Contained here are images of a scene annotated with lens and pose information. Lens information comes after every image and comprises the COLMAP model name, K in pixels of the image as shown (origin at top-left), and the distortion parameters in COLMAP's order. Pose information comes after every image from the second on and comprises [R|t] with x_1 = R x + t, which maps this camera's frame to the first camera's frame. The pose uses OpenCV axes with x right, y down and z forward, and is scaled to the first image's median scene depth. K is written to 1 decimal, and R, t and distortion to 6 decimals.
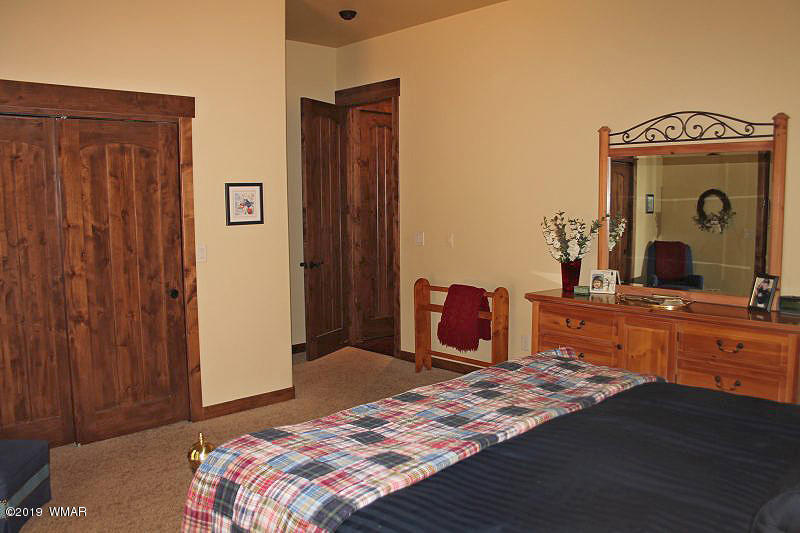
lens RADIAL K [[673.8, 0, 400.0], [0, 673.8, 266.5], [0, 0, 1]] dist [-0.080579, 0.001774]
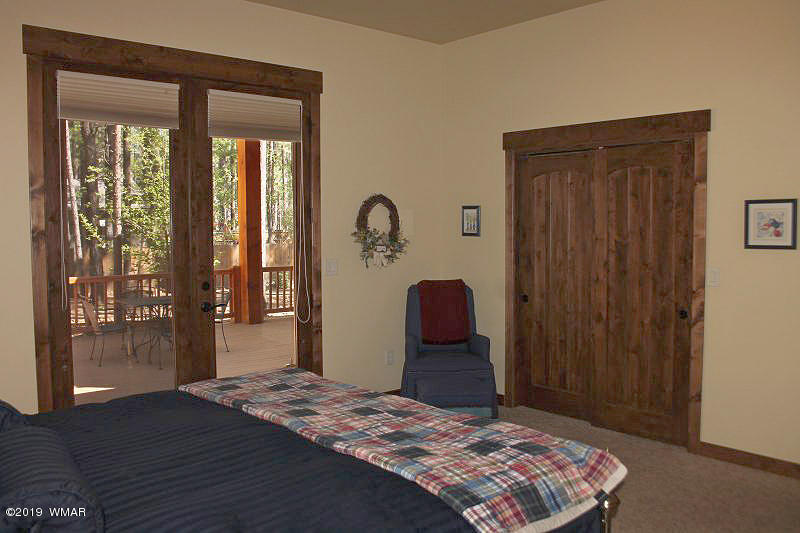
lens RADIAL K [[673.8, 0, 400.0], [0, 673.8, 266.5], [0, 0, 1]] dist [-0.080579, 0.001774]
pose [[-0.006156, 0.072990, -0.997314, 0.651648], [-0.100982, 0.992189, 0.073238, -0.060096], [0.994869, 0.101161, 0.001263, 0.600593]]
